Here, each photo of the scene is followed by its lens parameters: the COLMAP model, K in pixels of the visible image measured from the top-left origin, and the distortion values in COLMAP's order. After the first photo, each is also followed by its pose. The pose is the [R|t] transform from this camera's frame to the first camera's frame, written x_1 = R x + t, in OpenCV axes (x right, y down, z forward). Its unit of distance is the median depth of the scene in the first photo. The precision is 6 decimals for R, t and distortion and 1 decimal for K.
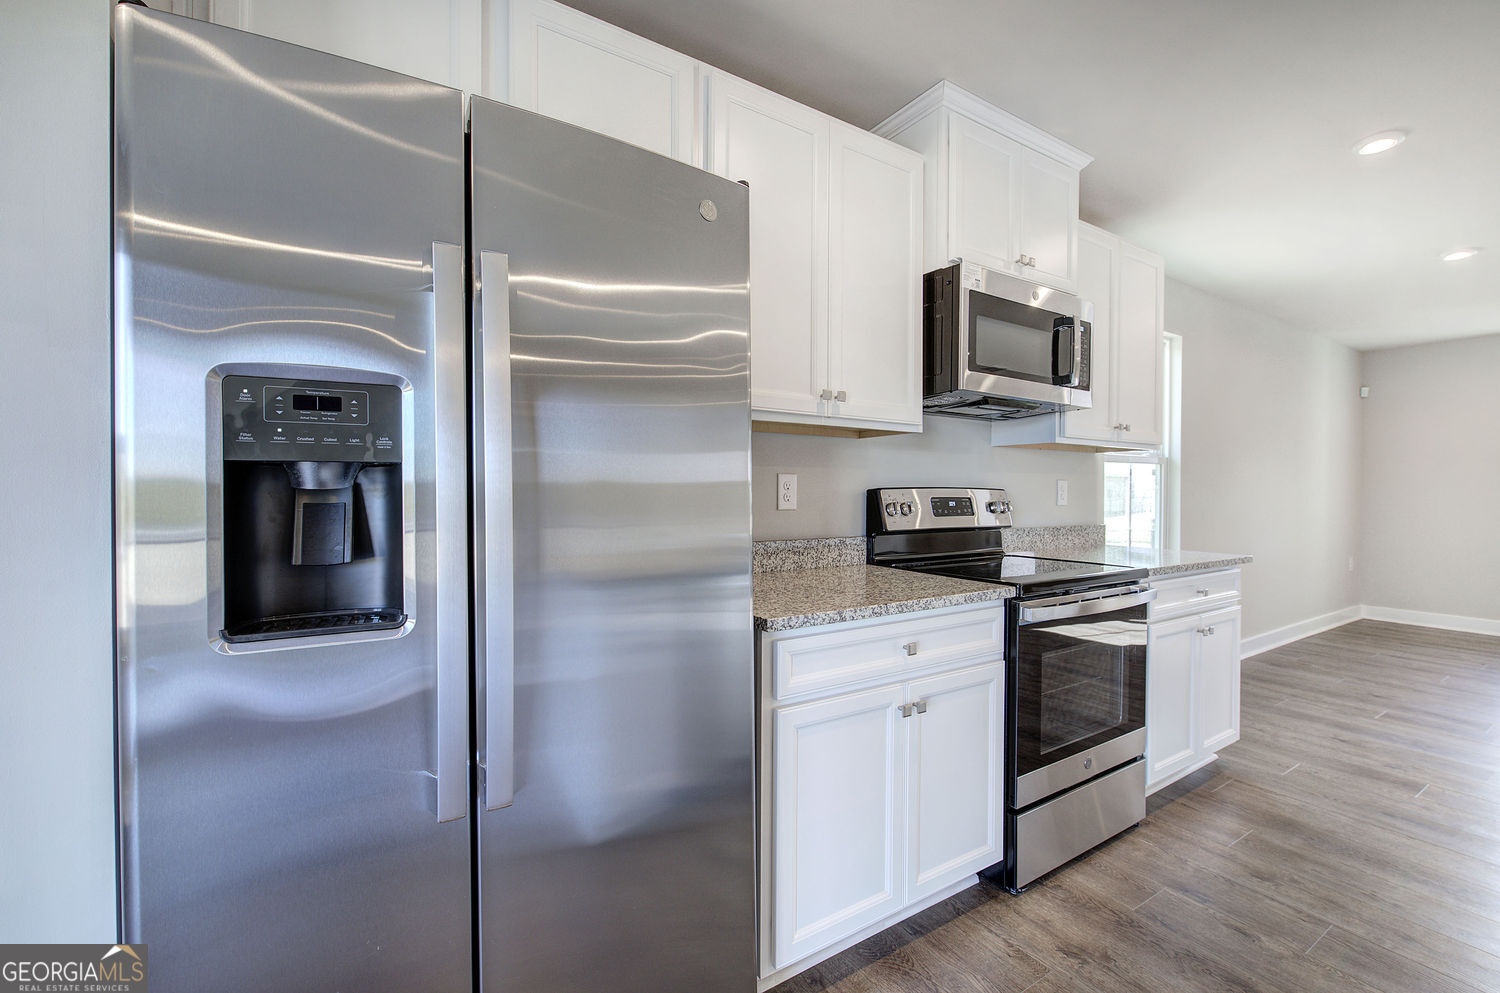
lens RADIAL K [[635.5, 0, 761.0], [0, 635.5, 494.3], [0, 0, 1]] dist [-0.002400, 0.000770]
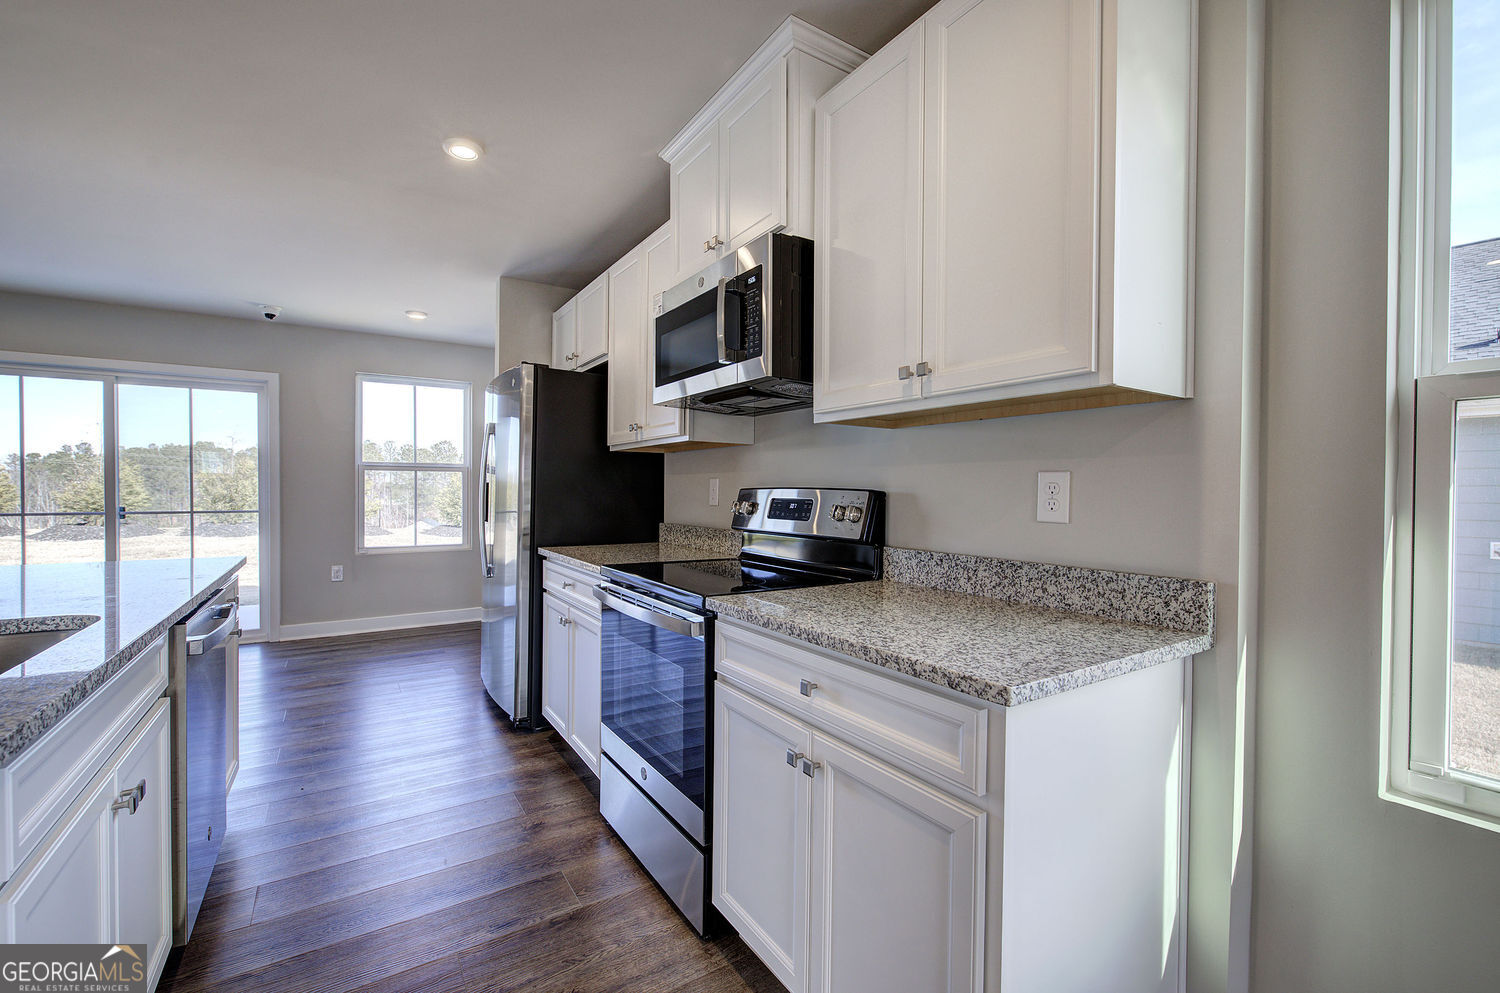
lens RADIAL K [[635.5, 0, 746.1], [0, 635.5, 497.9], [0, 0, 1]] dist [-0.002400, 0.000770]
pose [[-0.004085, 0.006227, -0.999972, 1.490690], [-0.016871, 0.999838, 0.006295, -0.001735], [0.999849, 0.016896, -0.003979, 1.165528]]
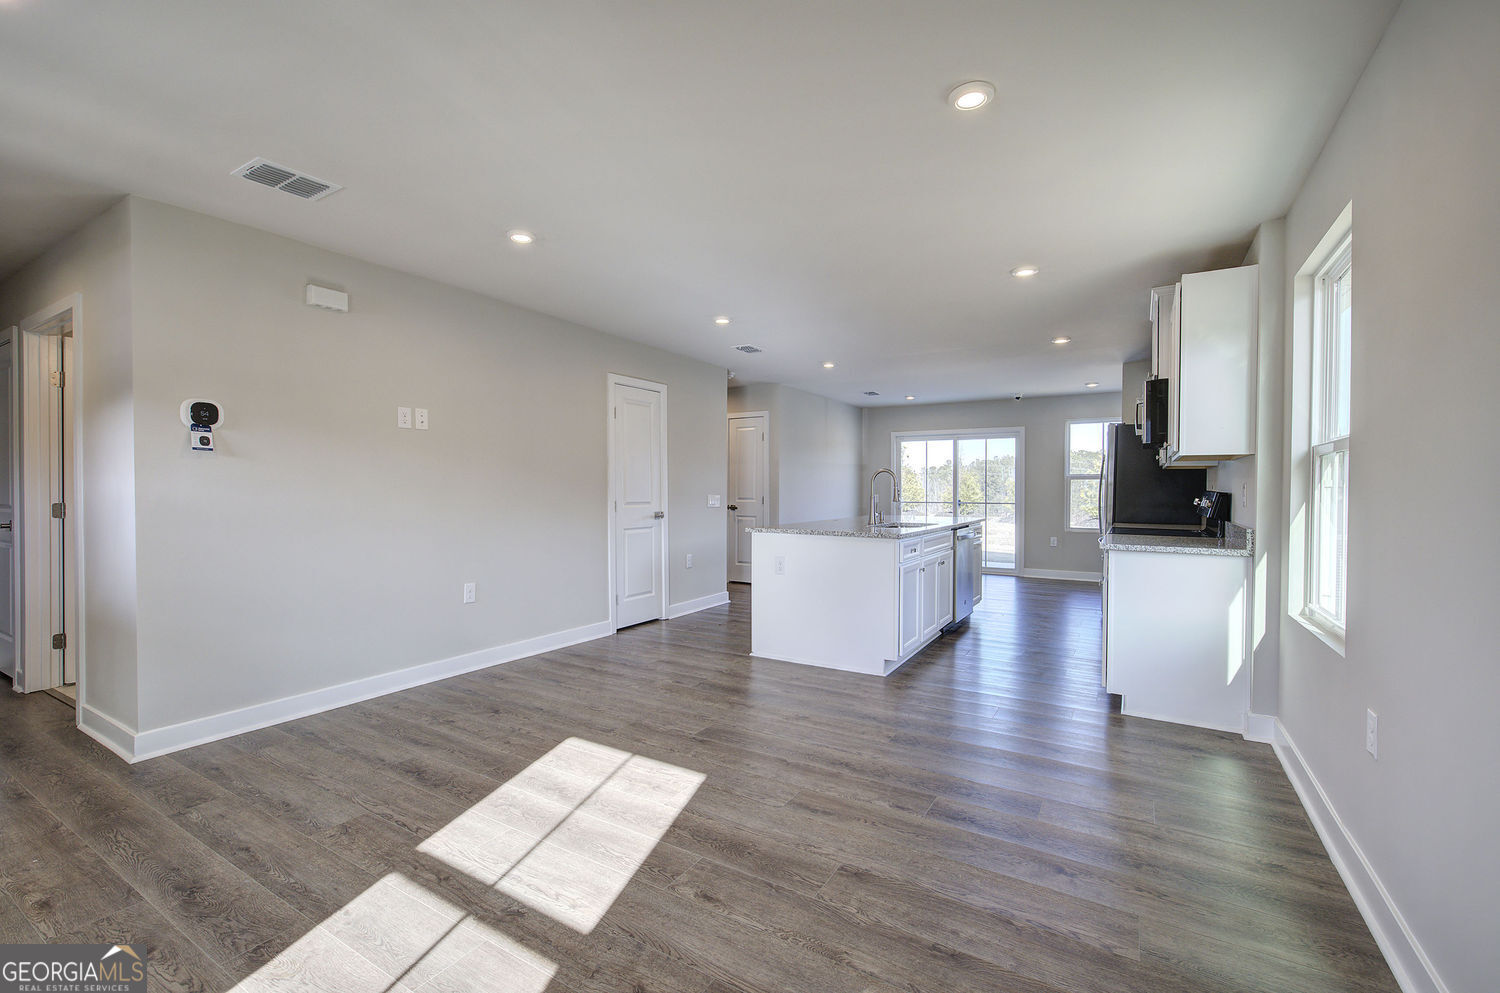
lens RADIAL K [[635.5, 0, 757.2], [0, 635.5, 498.7], [0, 0, 1]] dist [-0.002400, 0.000770]
pose [[-0.898556, -0.000829, -0.438857, 2.626109], [-0.012395, 0.999647, 0.023491, -0.016744], [0.438683, 0.026547, -0.898250, 2.483168]]
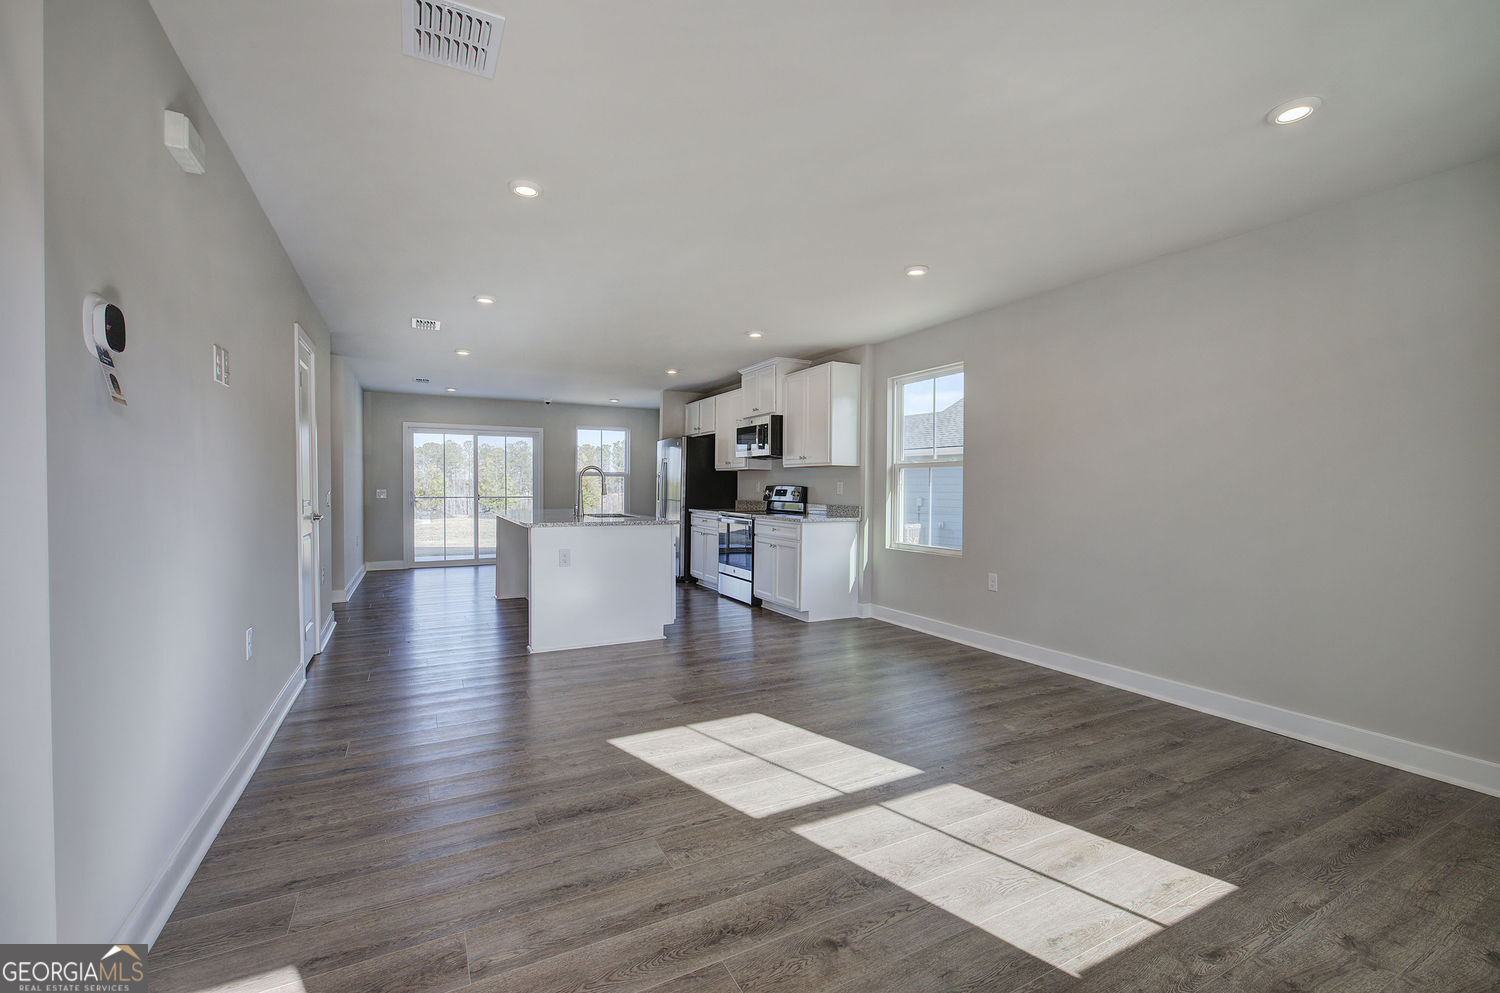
lens RADIAL K [[635.5, 0, 751.2], [0, 635.5, 491.7], [0, 0, 1]] dist [-0.002400, 0.000770]
pose [[-0.085855, 0.002049, -0.996306, 3.804752], [-0.018823, 0.999816, 0.003679, 0.010173], [0.996130, 0.019069, -0.085800, 1.373797]]
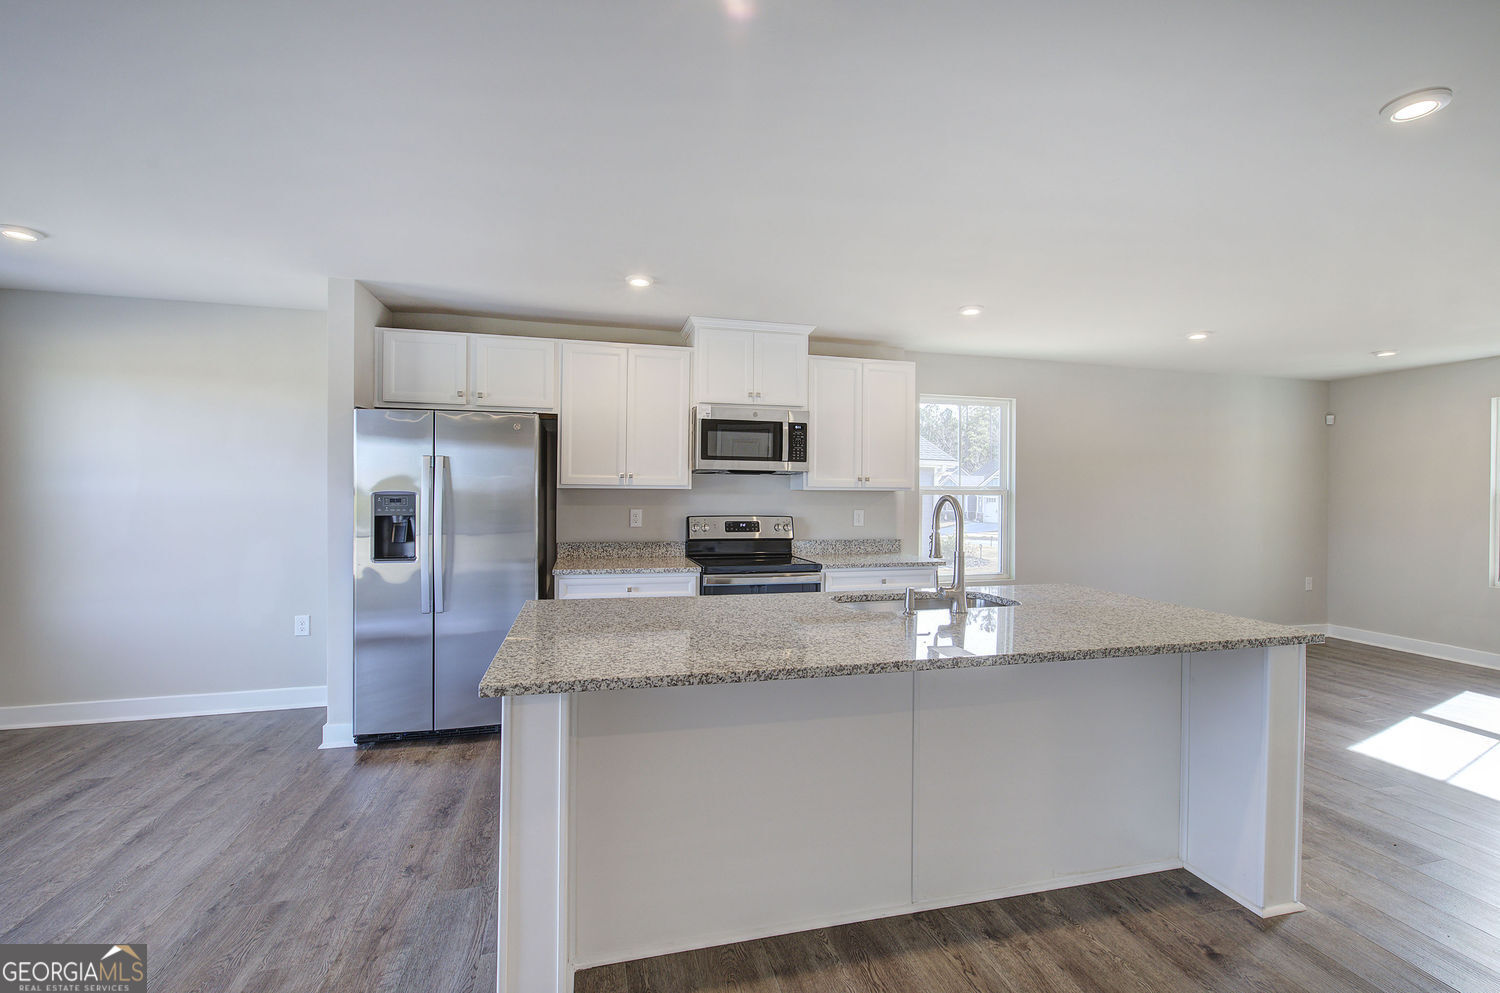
lens RADIAL K [[635.5, 0, 750.9], [0, 635.5, 495.0], [0, 0, 1]] dist [-0.002400, 0.000770]
pose [[0.947380, 0.004741, -0.320075, 1.103041], [-0.006772, 0.999963, -0.005234, -0.073359], [0.320039, 0.007127, 0.947378, -0.838435]]
